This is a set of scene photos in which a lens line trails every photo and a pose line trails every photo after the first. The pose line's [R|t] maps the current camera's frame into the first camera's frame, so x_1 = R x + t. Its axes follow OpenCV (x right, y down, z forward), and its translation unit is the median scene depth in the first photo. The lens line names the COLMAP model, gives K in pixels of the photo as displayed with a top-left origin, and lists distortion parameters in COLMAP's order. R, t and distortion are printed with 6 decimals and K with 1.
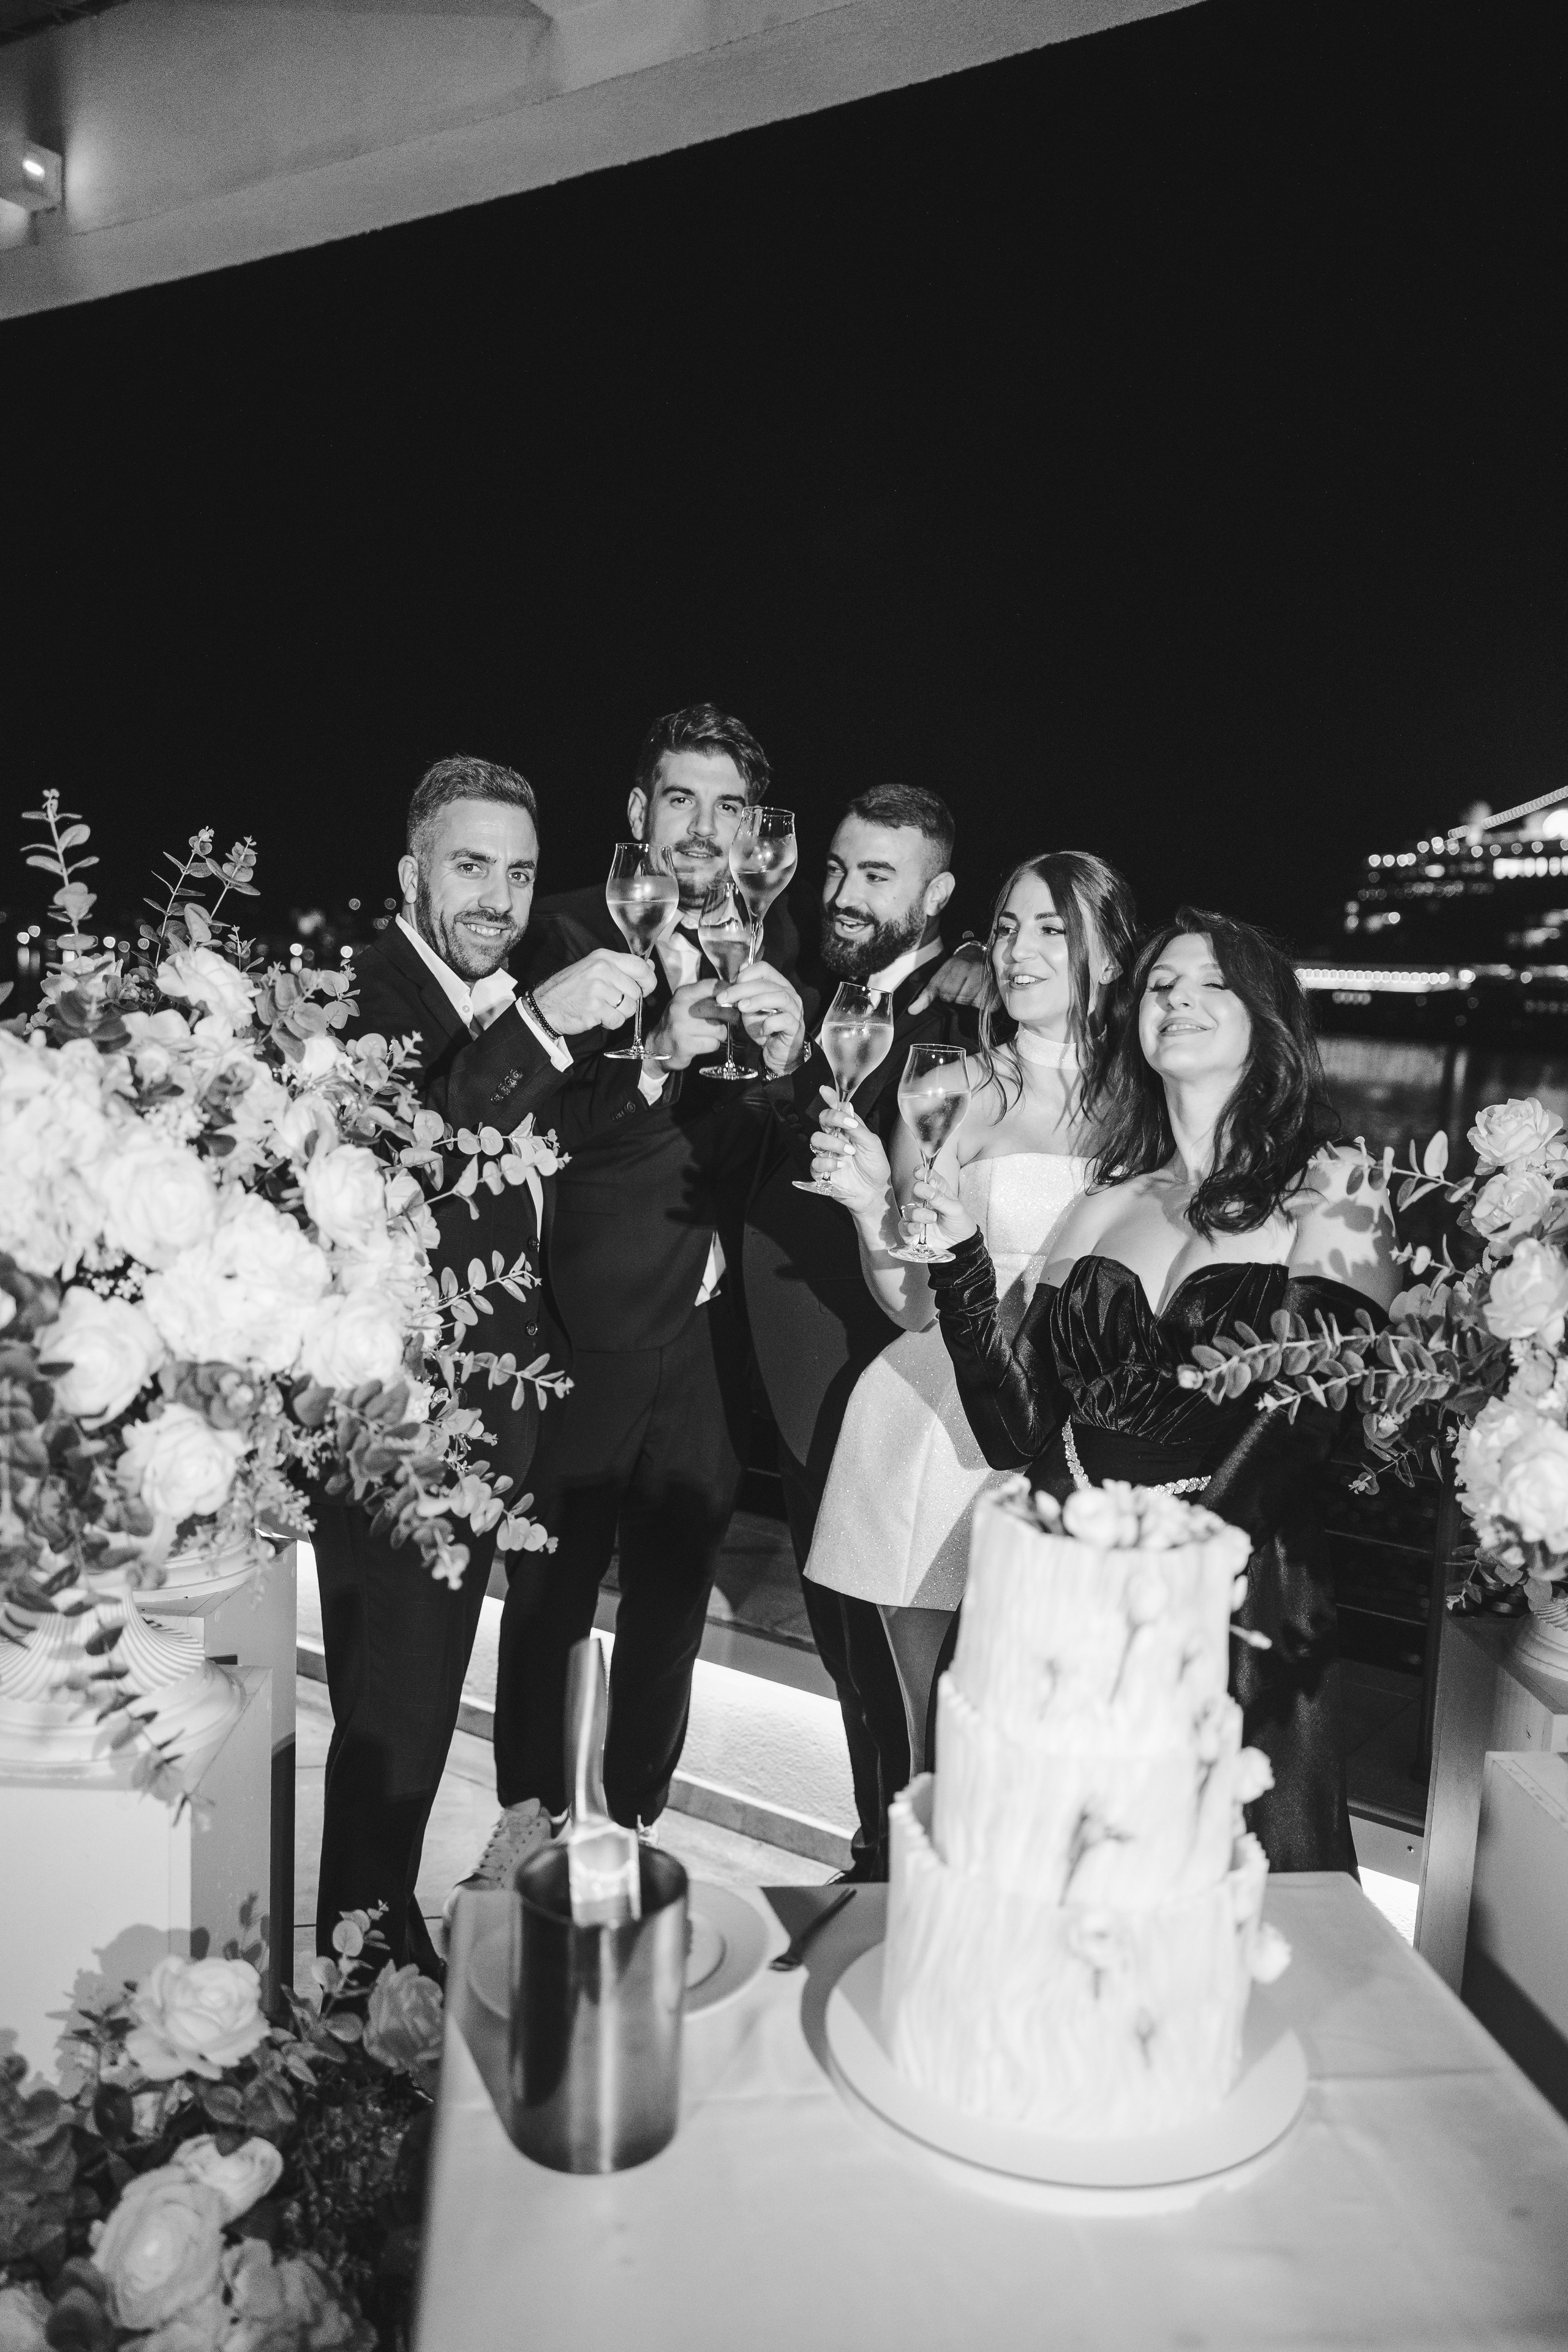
lens RADIAL K [[1897.6, 0, 789.3], [0, 1897.6, 1174.2], [0, 0, 1]] dist [-0.048359, 0.047516]
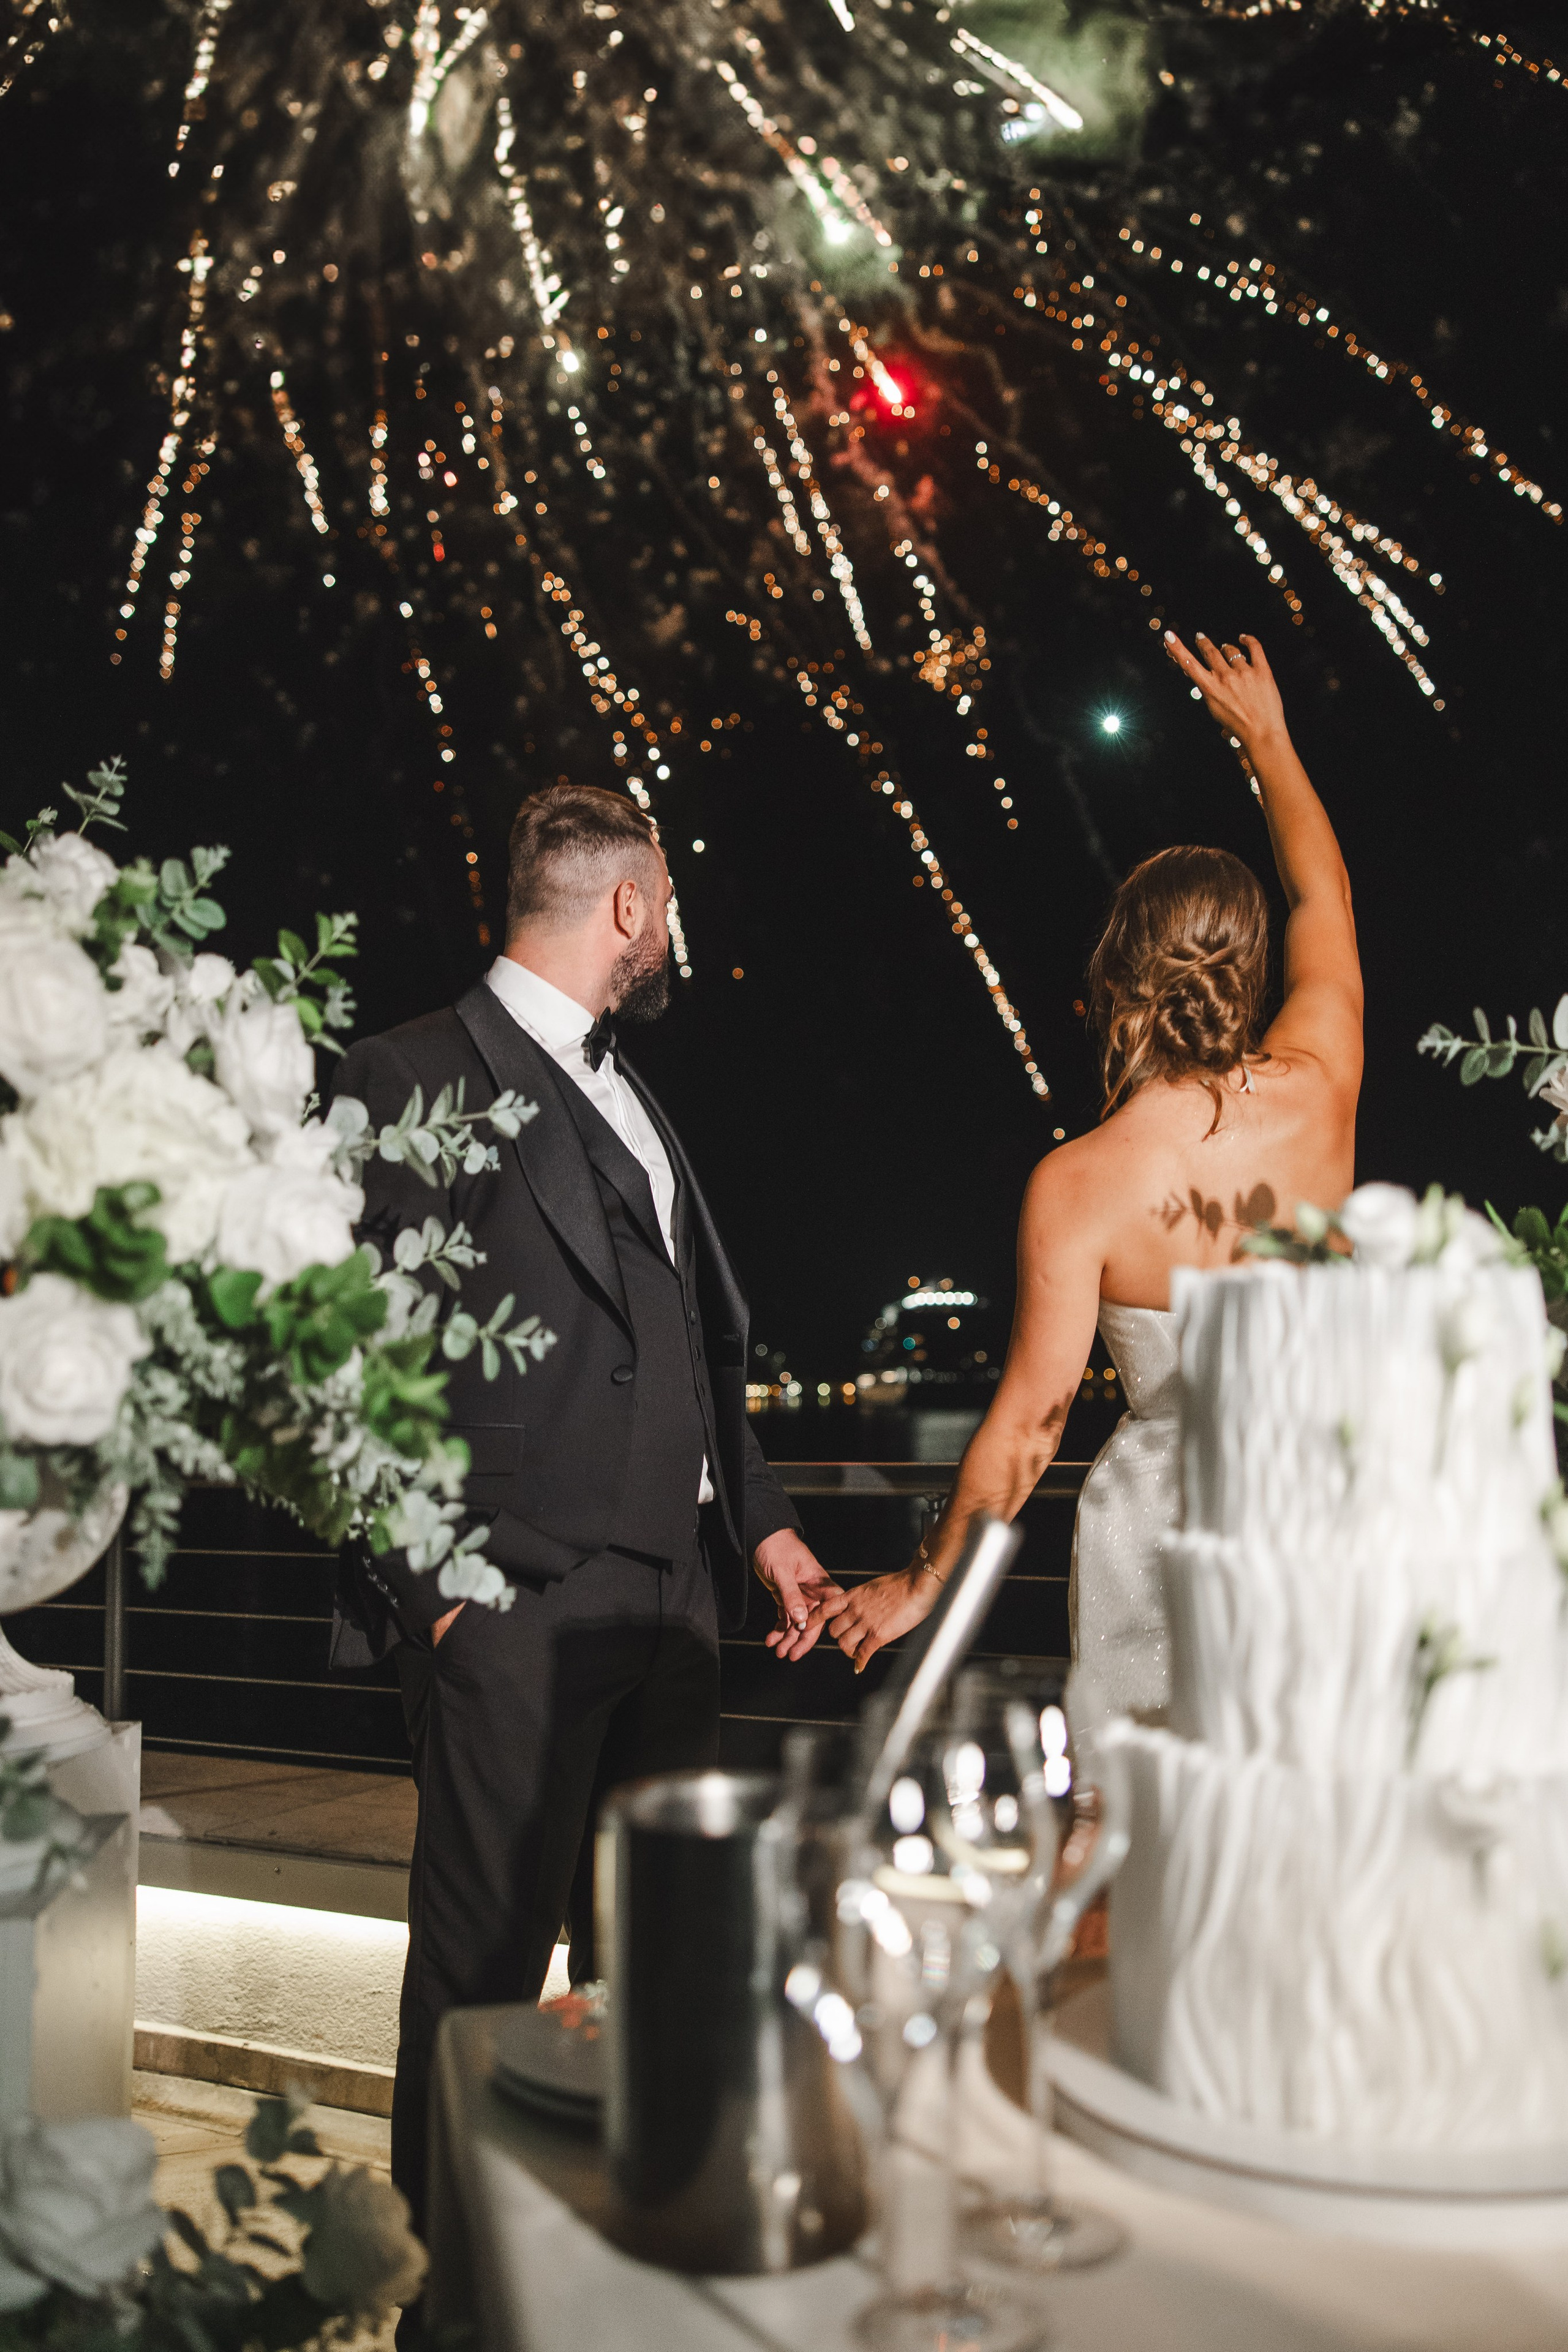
lens RADIAL K [[1951.6, 0, 800.7], [0, 1951.6, 1150.6], [0, 0, 1]] dist [-0.040379, 0.009819]
pose [[0.991446, -0.039679, 0.124338, -0.123729], [0.068369, 0.969392, -0.235808, 0.254820], [-0.111175, 0.242292, 0.963813, 0.231359]]
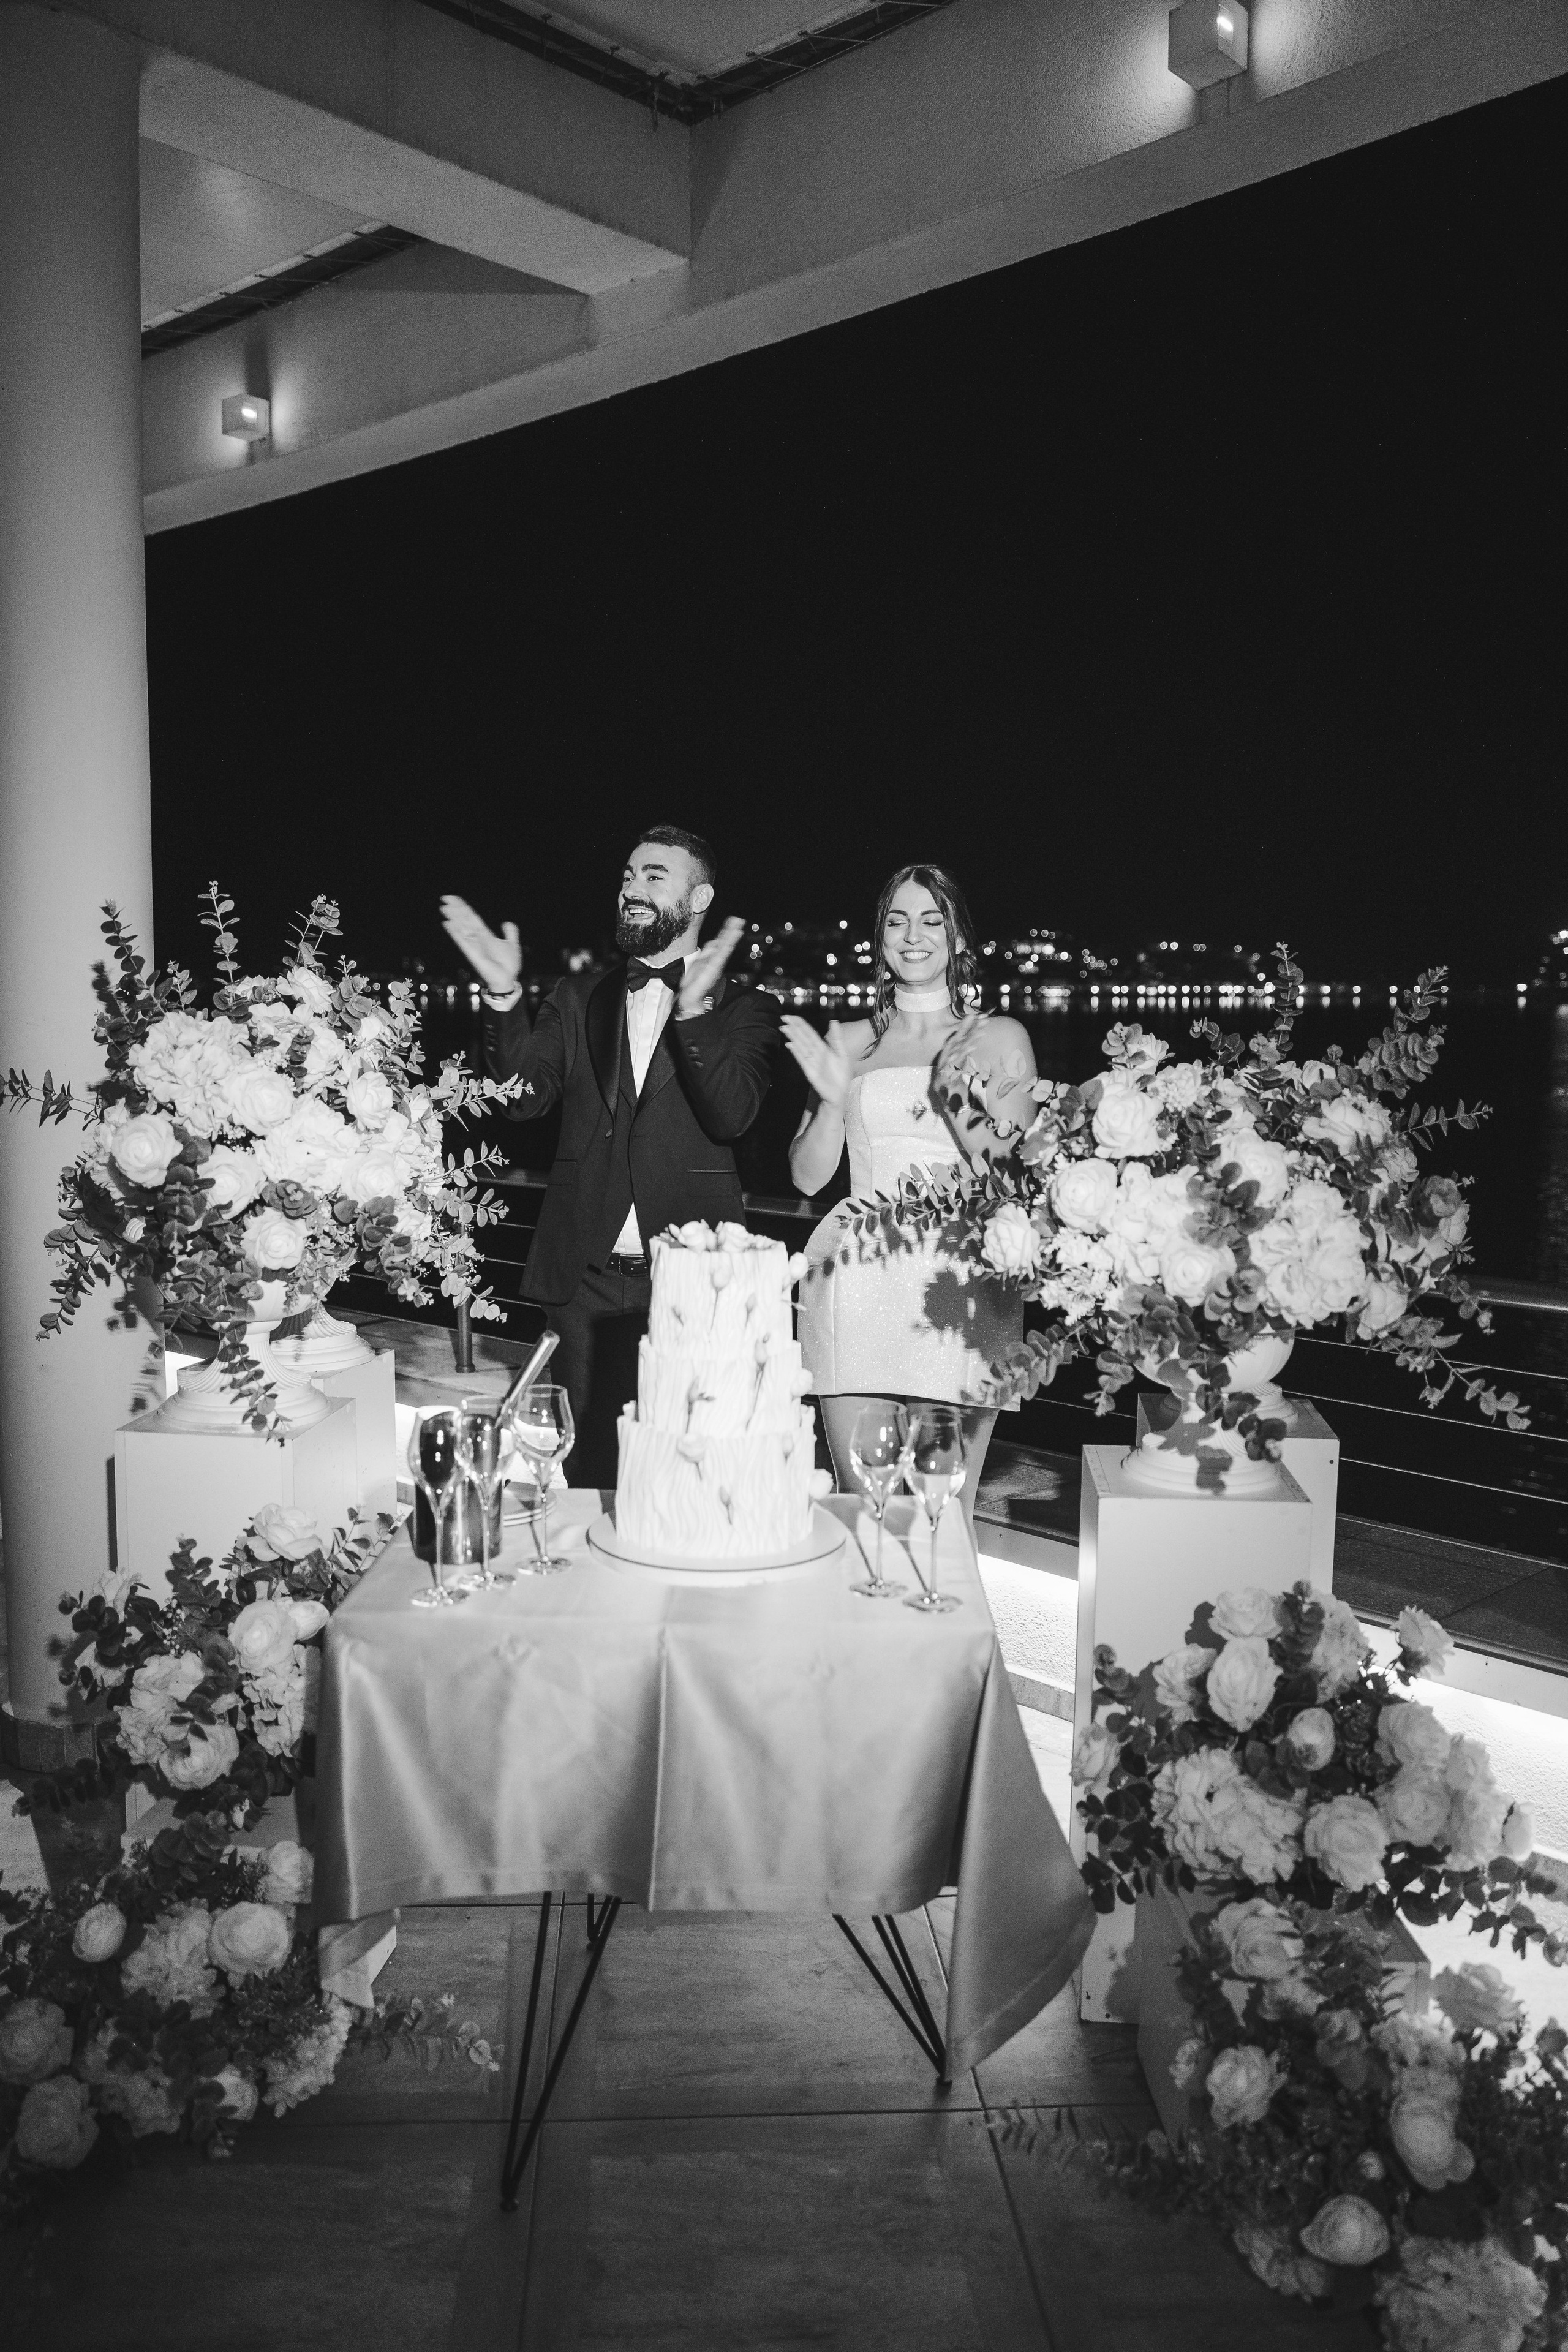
lens RADIAL K [[1966.3, 0, 738.4], [0, 1966.3, 1192.1], [0, 0, 1]] dist [-0.037689, 0.016789]
pose [[0.983727, -0.018857, -0.178677, 0.456370], [0.017216, 0.999794, -0.010731, 0.128367], [0.178842, 0.007480, 0.983849, -0.794135]]
